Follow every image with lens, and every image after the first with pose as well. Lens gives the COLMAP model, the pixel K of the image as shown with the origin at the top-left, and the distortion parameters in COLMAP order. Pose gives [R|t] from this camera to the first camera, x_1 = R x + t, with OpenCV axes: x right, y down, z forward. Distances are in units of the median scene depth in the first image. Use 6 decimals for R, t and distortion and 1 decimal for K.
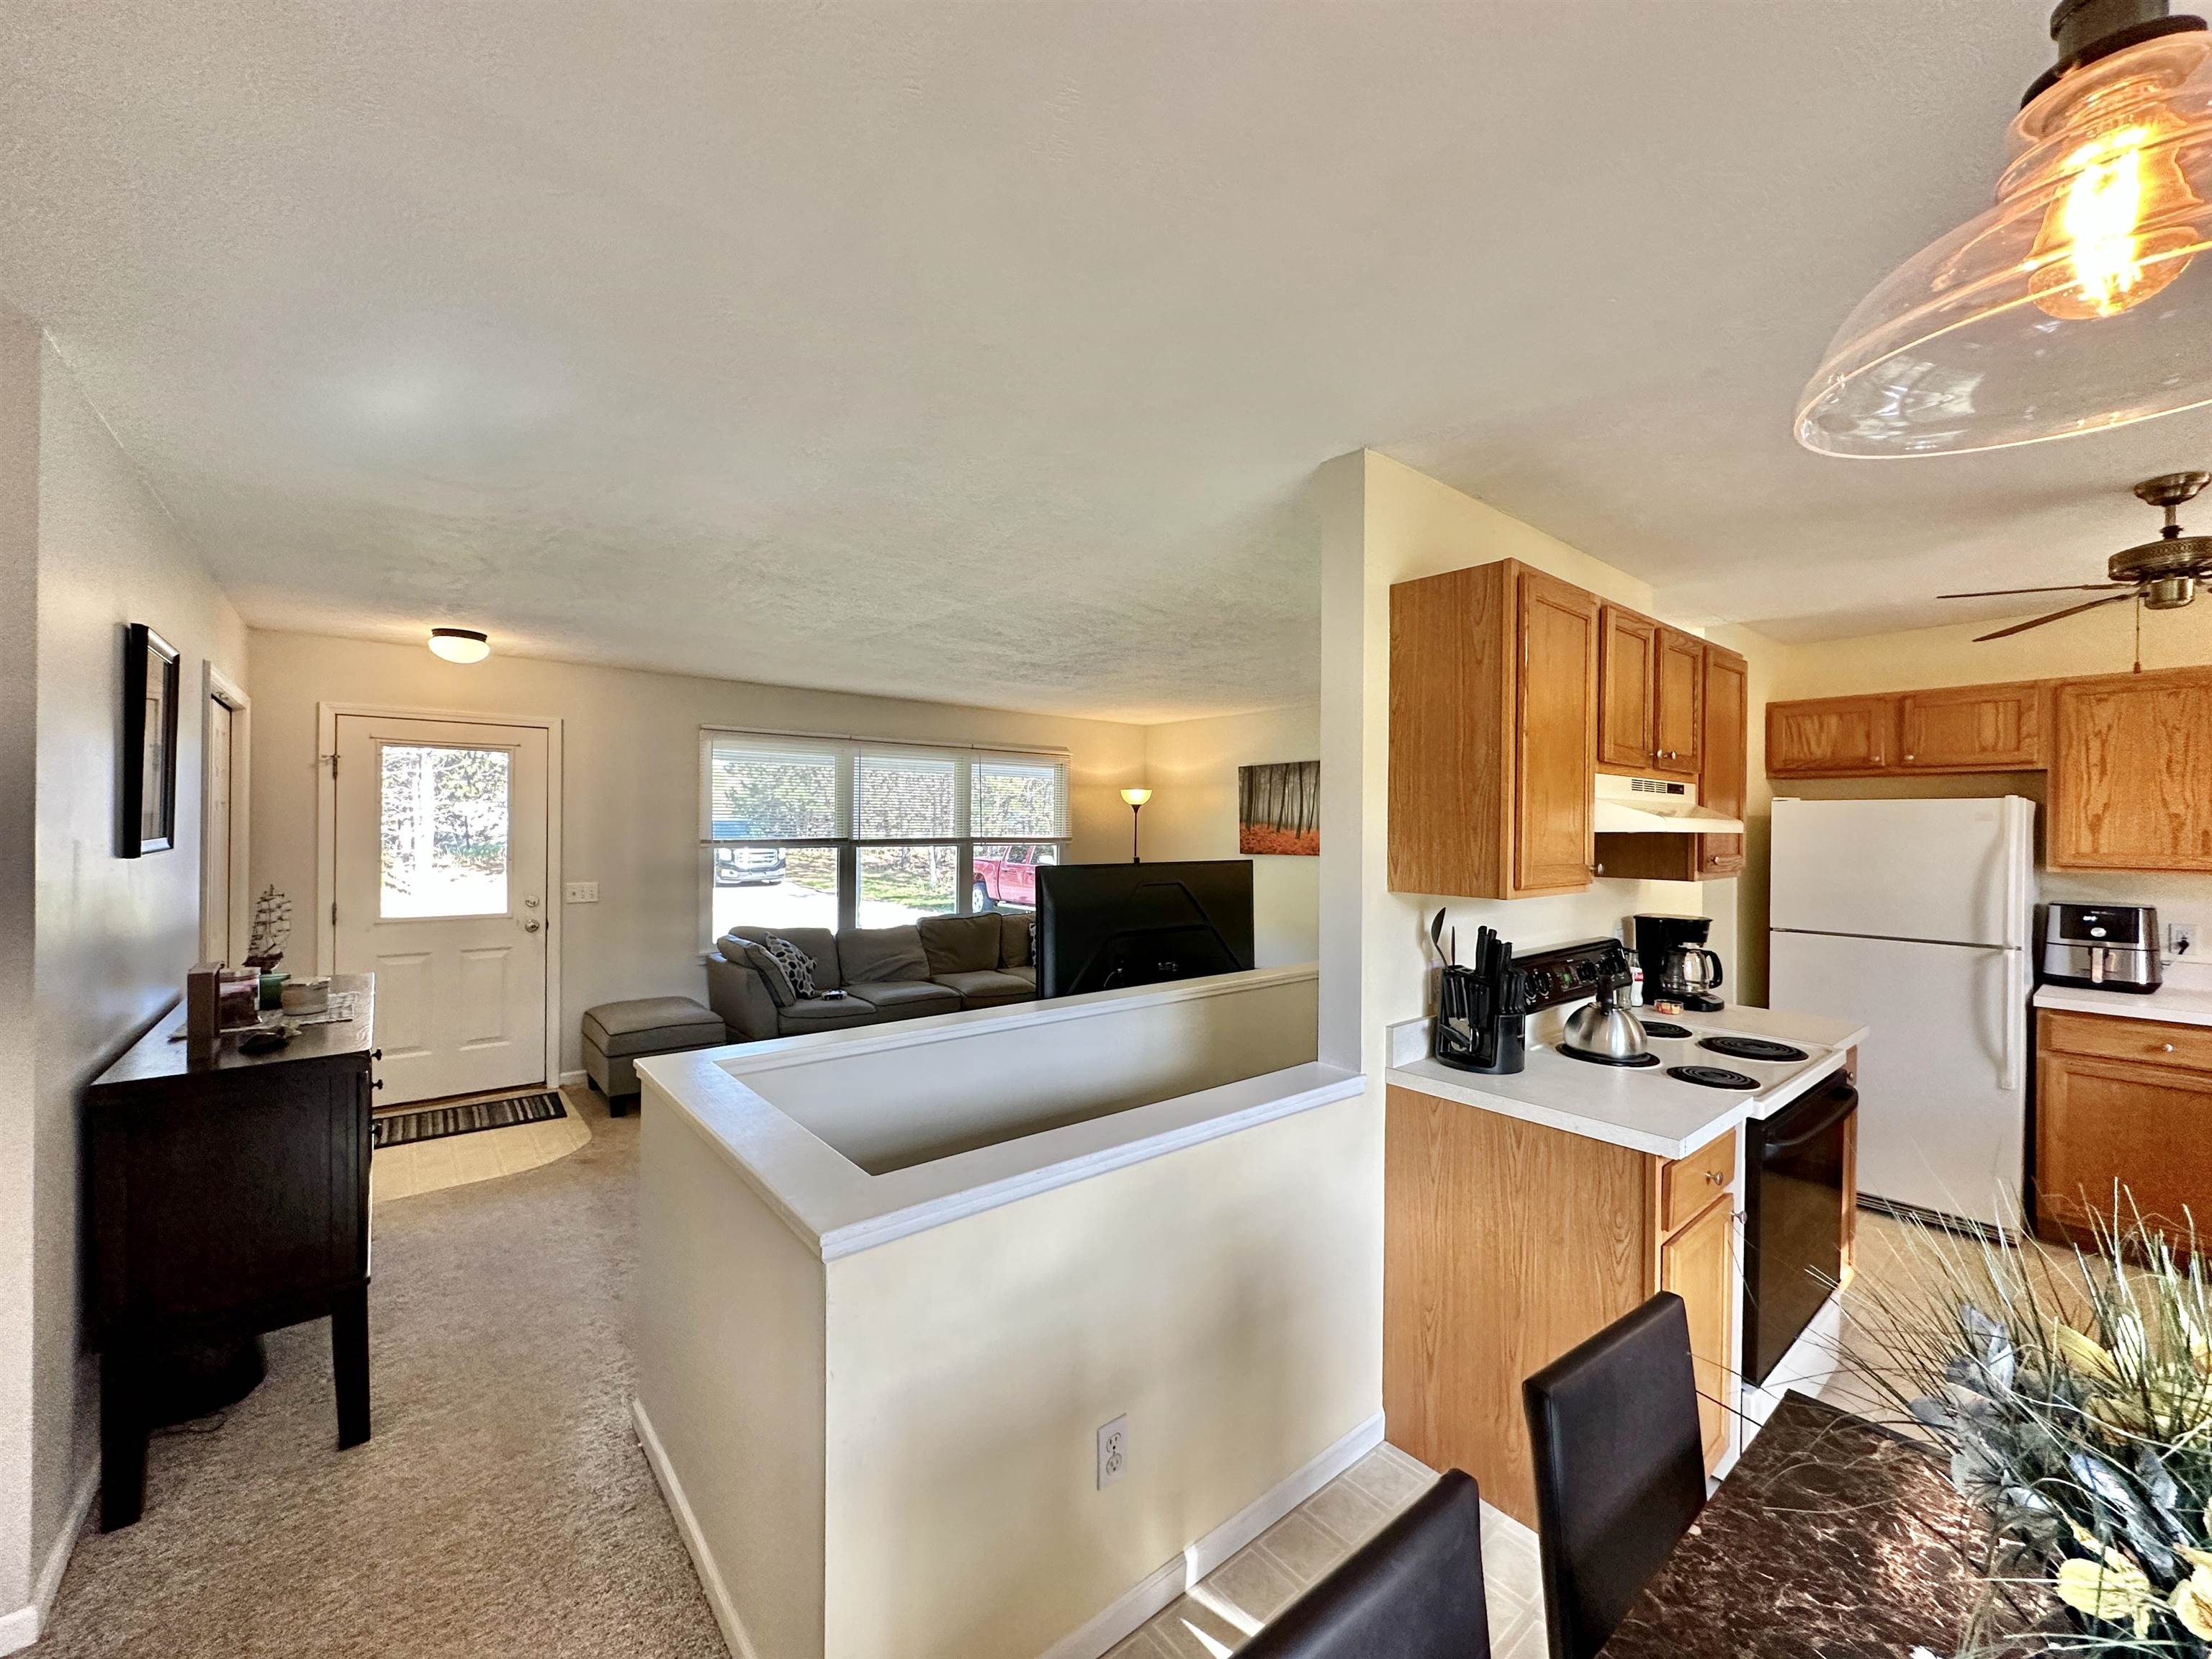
lens RADIAL K [[880.8, 0, 1106.0], [0, 880.8, 829.5], [0, 0, 1]] dist [0.002961, 0.000180]
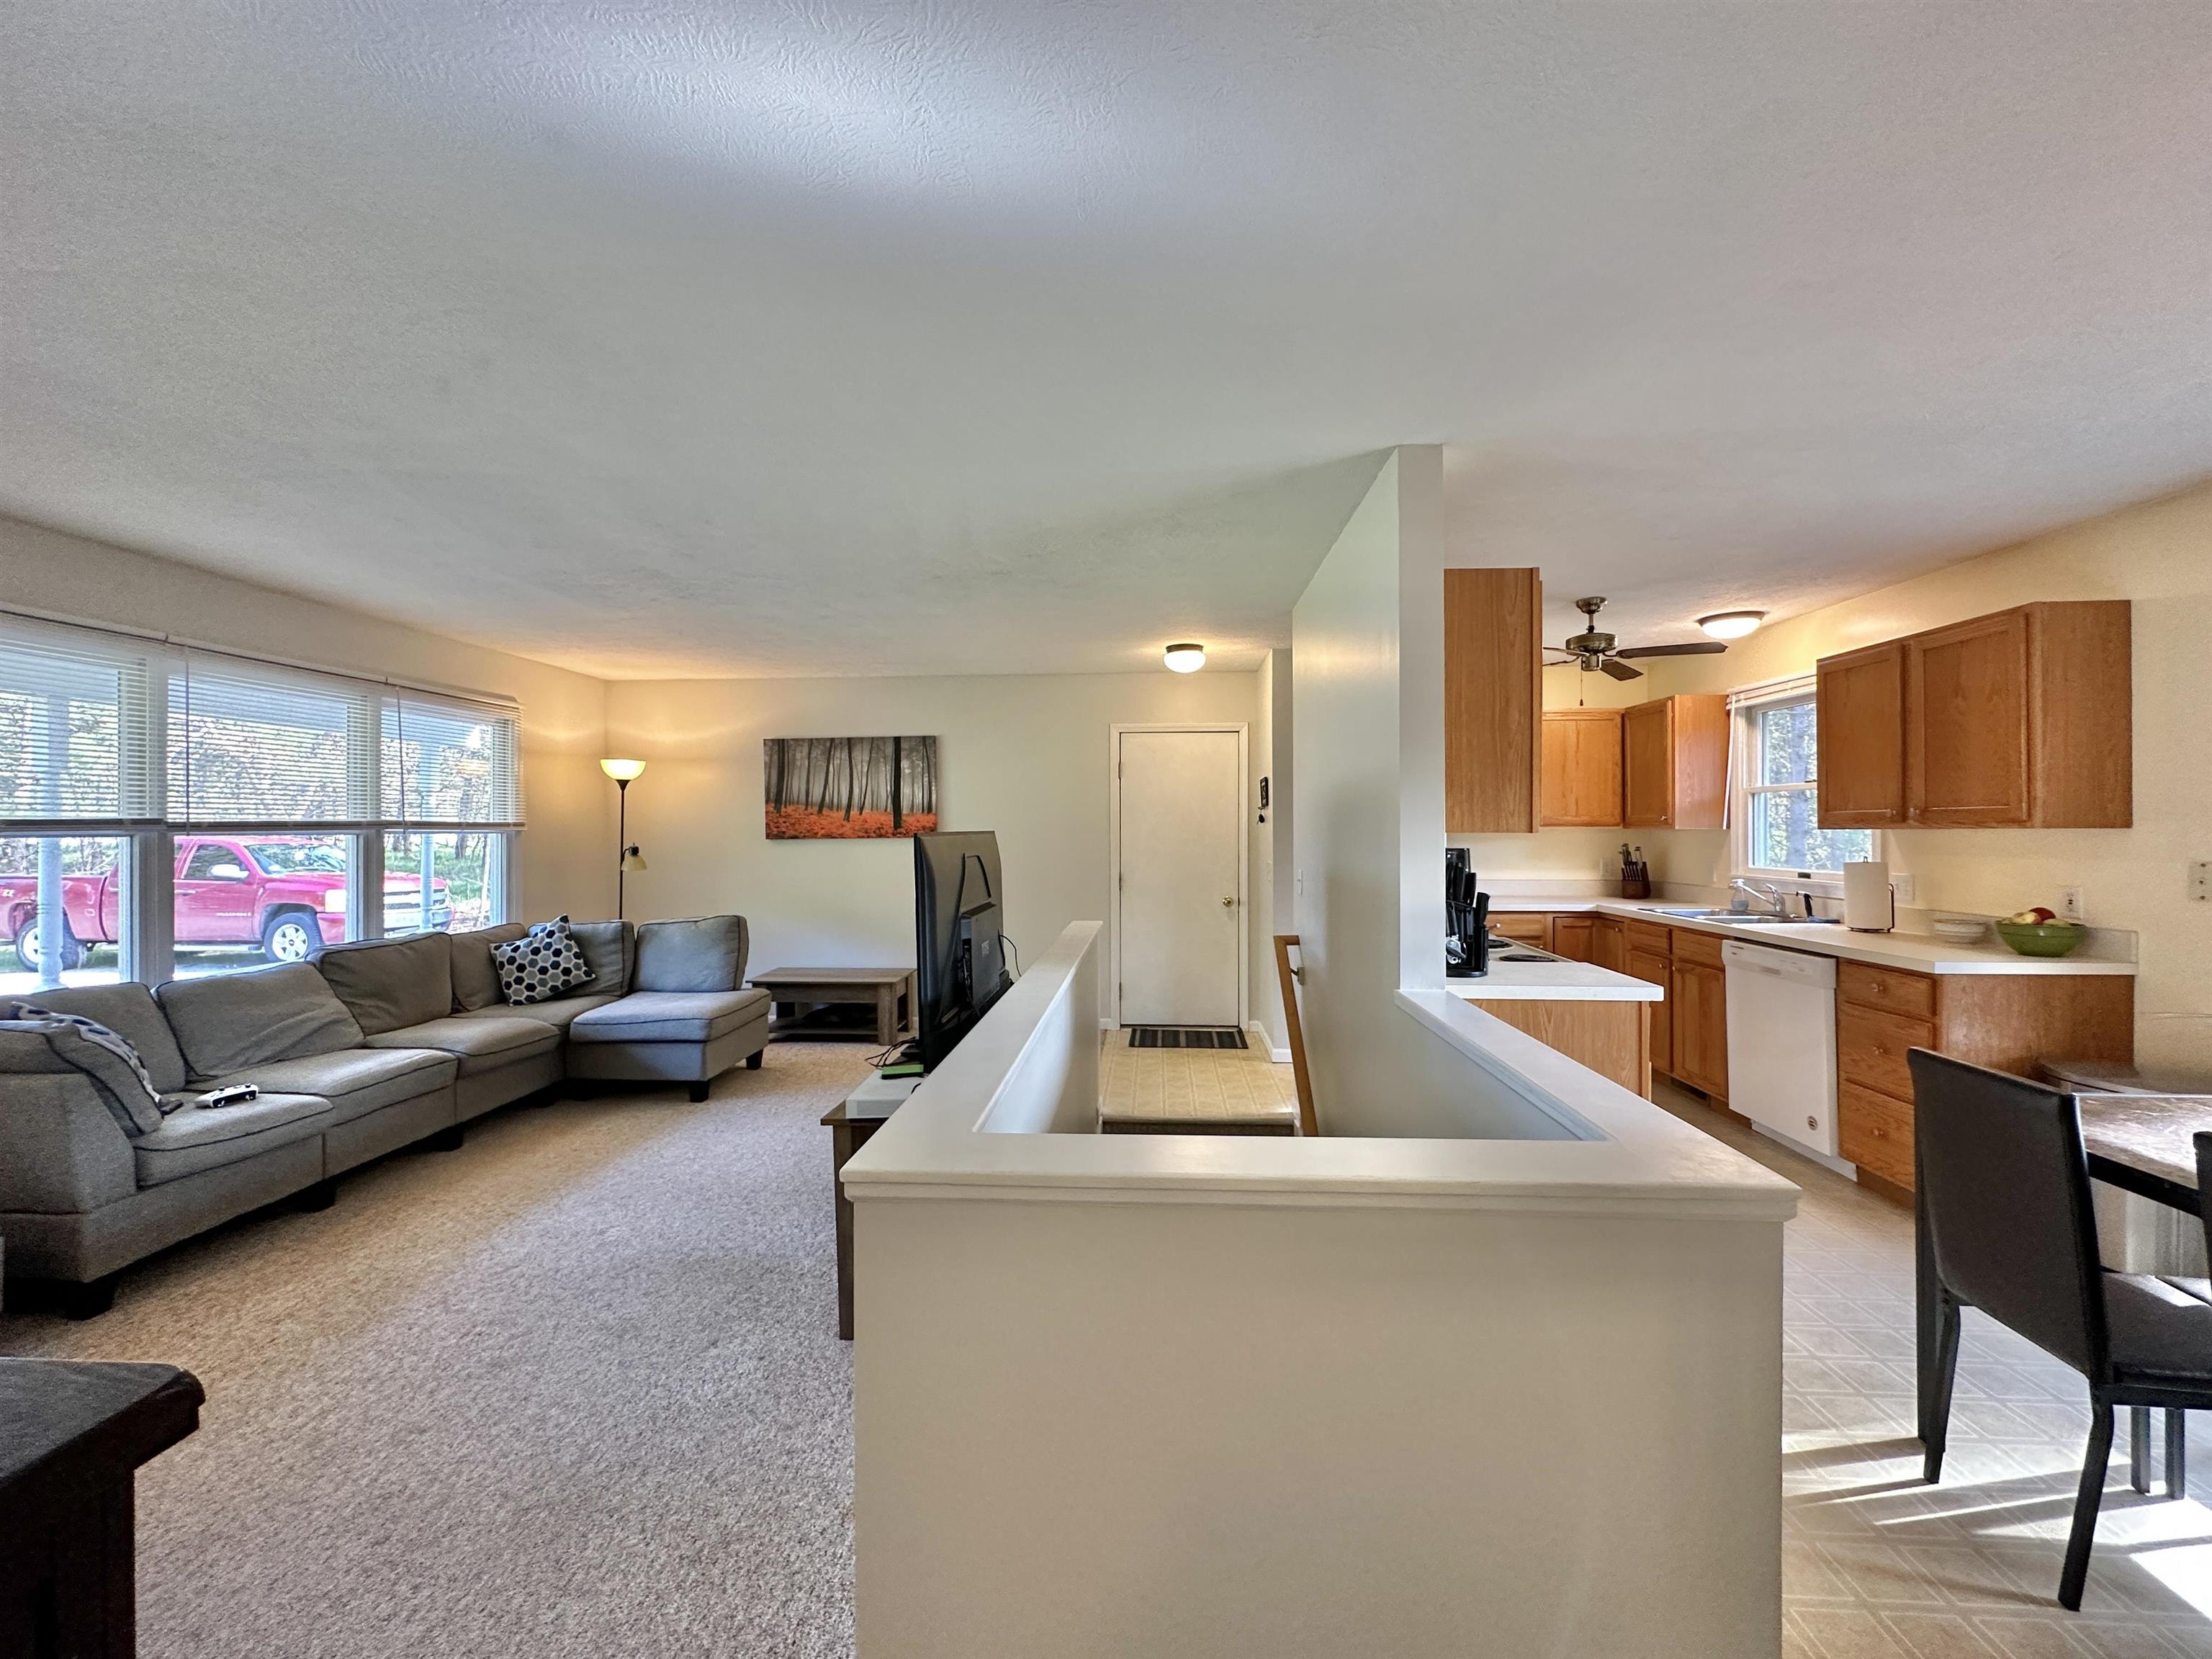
lens RADIAL K [[880.8, 0, 1106.0], [0, 880.8, 829.5], [0, 0, 1]] dist [0.002961, 0.000180]
pose [[0.681765, -0.010602, 0.731494, -0.271925], [0.010368, 0.999935, 0.004829, 0.018317], [-0.731497, 0.004292, 0.681831, 0.172273]]
